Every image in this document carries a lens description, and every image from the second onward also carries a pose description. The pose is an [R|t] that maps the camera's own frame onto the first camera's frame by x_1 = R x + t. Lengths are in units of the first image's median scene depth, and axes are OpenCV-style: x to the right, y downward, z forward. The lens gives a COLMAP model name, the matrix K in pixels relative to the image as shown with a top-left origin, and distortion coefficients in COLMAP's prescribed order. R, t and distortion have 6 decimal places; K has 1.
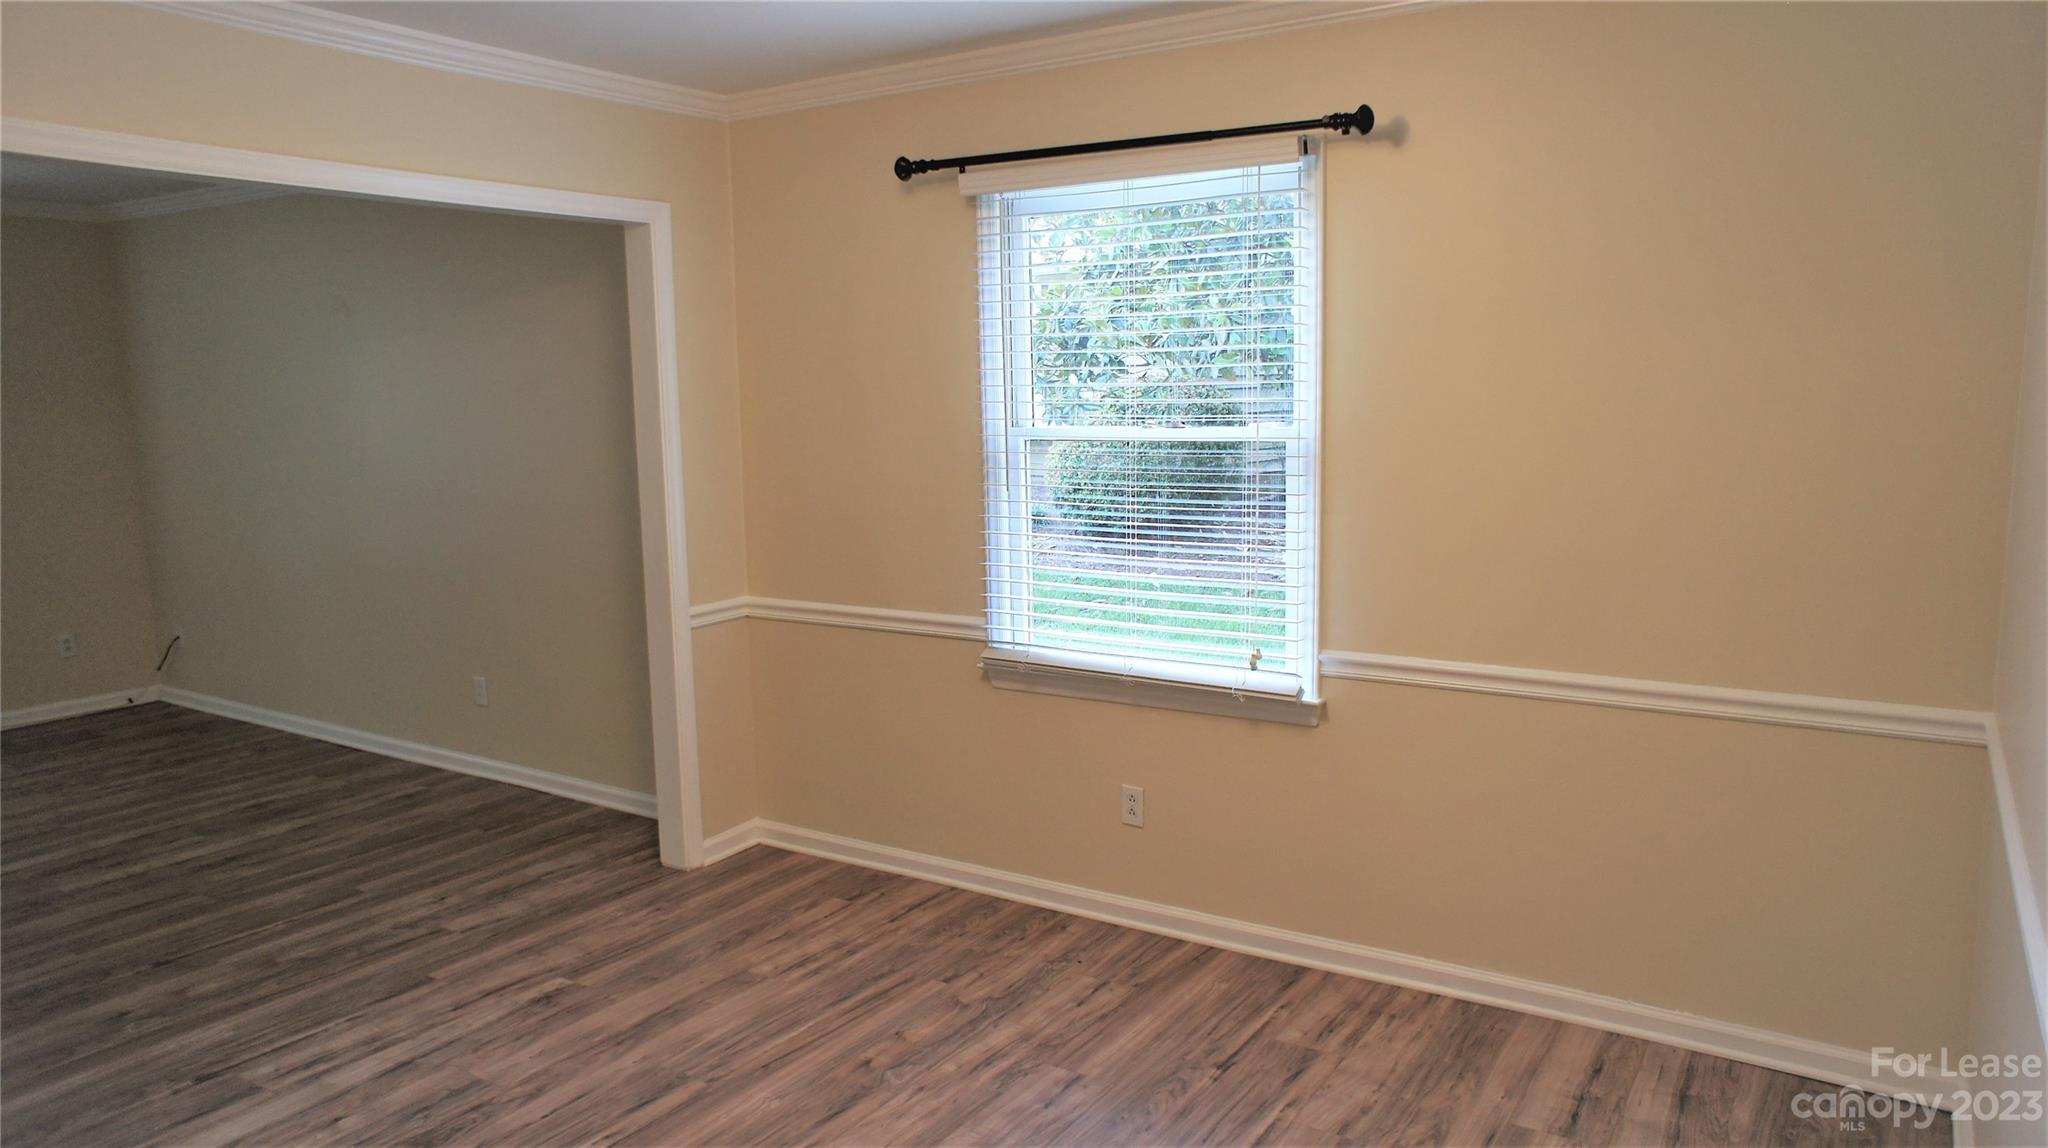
lens RADIAL K [[1388.0, 0, 1006.0], [0, 1388.0, 555.9], [0, 0, 1]] dist [-0.065674, 0.088835]
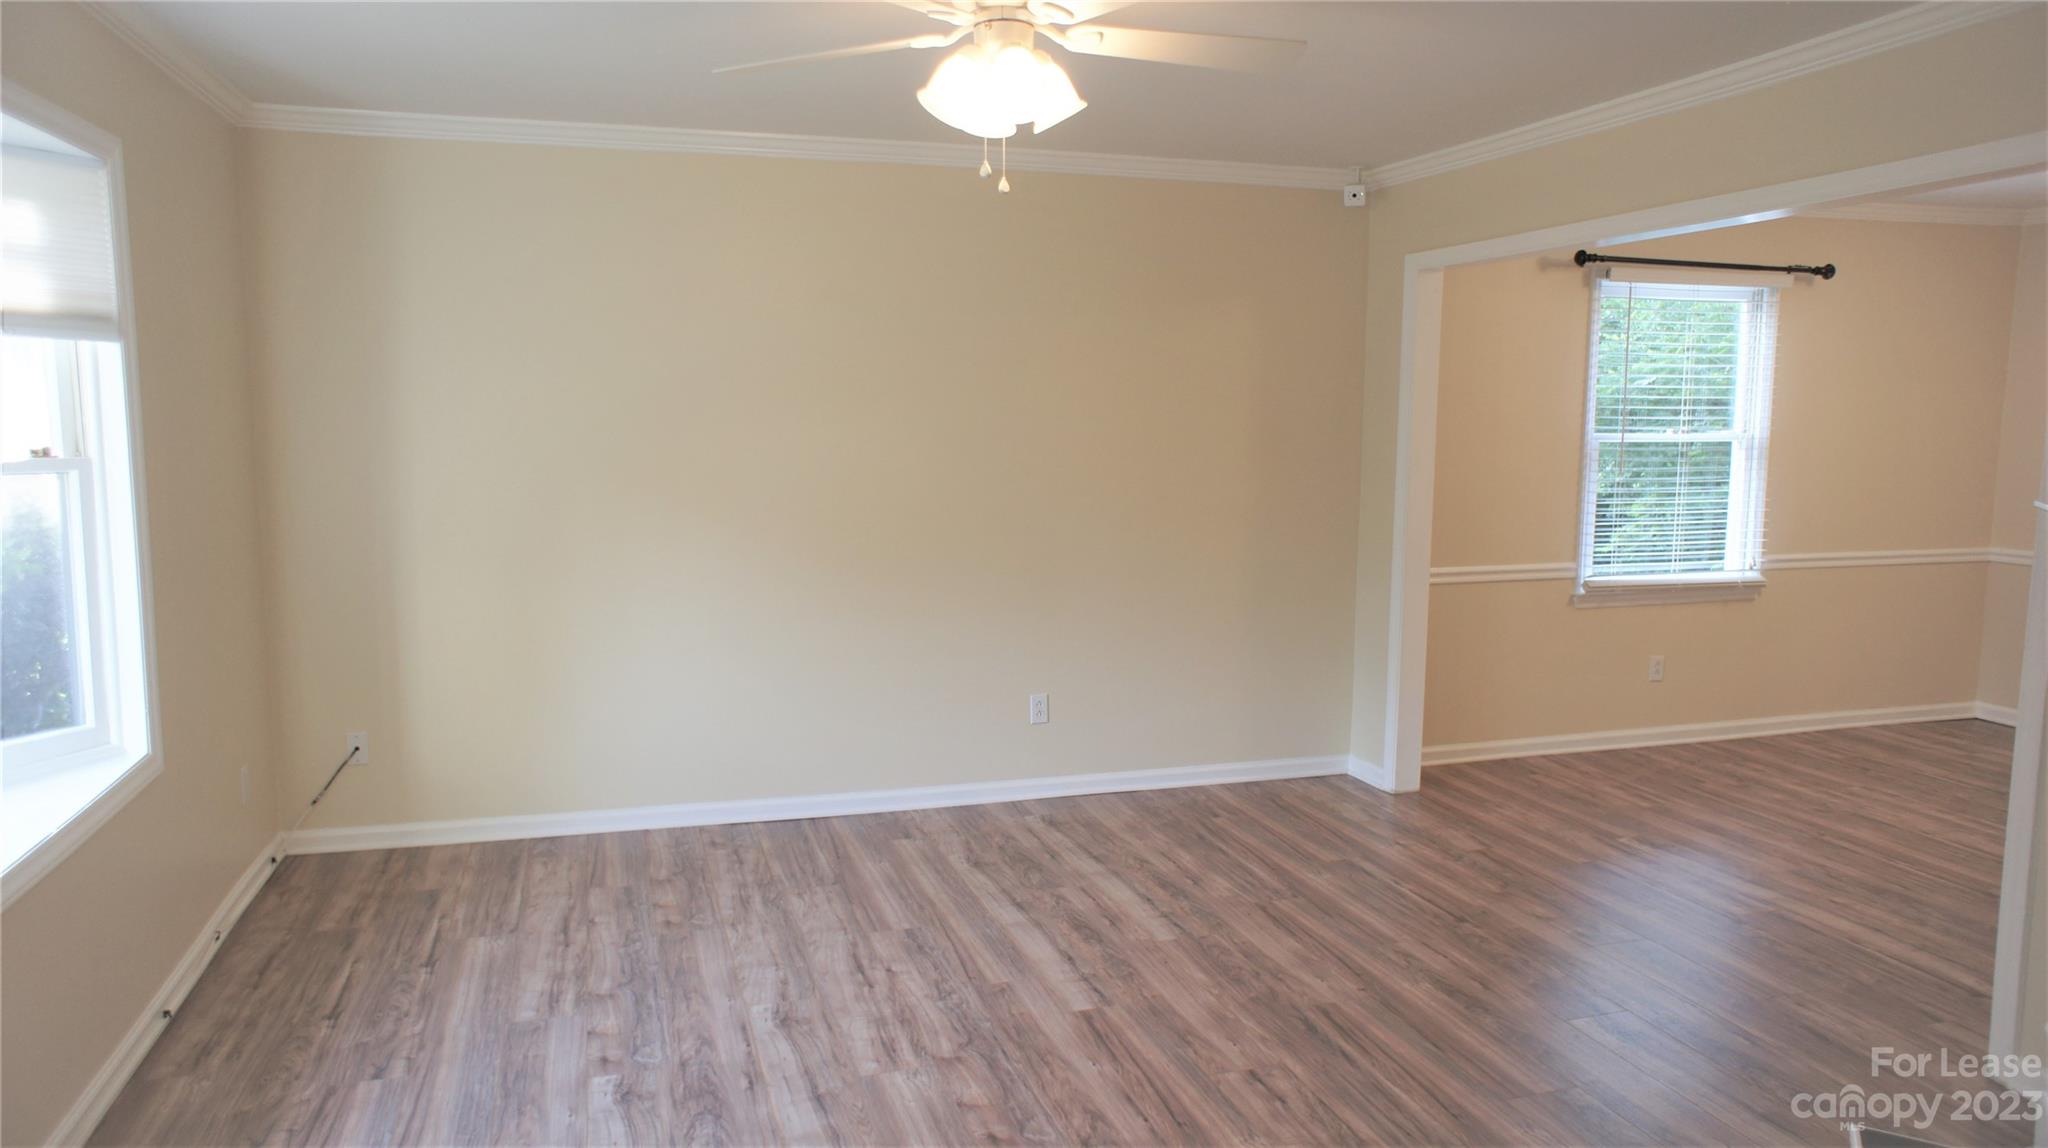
lens RADIAL K [[1388.0, 0, 1011.2], [0, 1388.0, 575.2], [0, 0, 1]] dist [-0.065674, 0.088835]
pose [[0.639808, -0.076581, 0.764710, -1.702096], [0.080427, 0.996231, 0.032476, -0.043050], [-0.764315, 0.040724, 0.643556, 0.570779]]
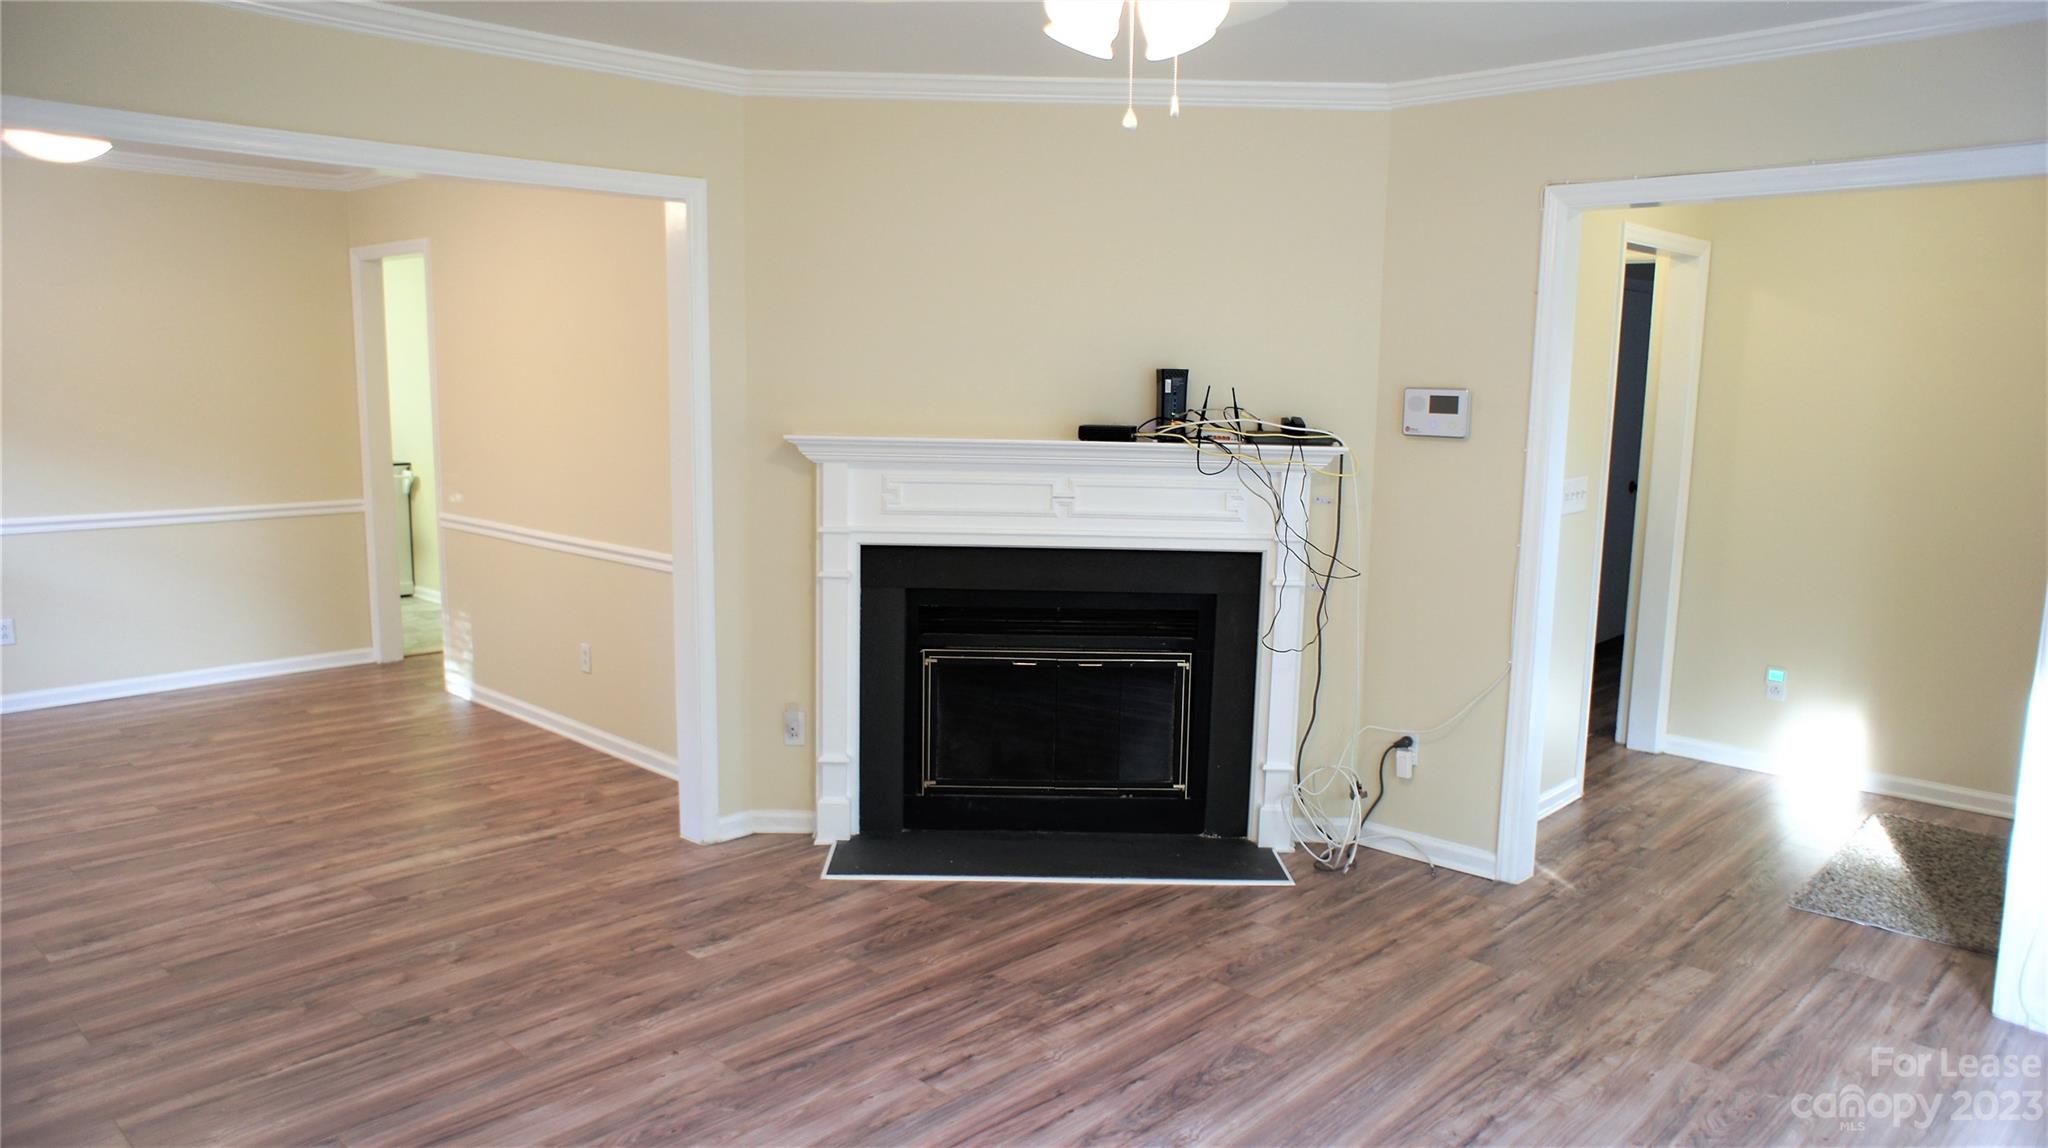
lens RADIAL K [[1388.0, 0, 1020.8], [0, 1388.0, 571.4], [0, 0, 1]] dist [-0.065674, 0.088835]
pose [[-0.984614, -0.025591, 0.172859, -1.158302], [0.020328, 0.965727, 0.258761, -0.199879], [-0.173557, 0.258294, -0.950348, 1.725632]]
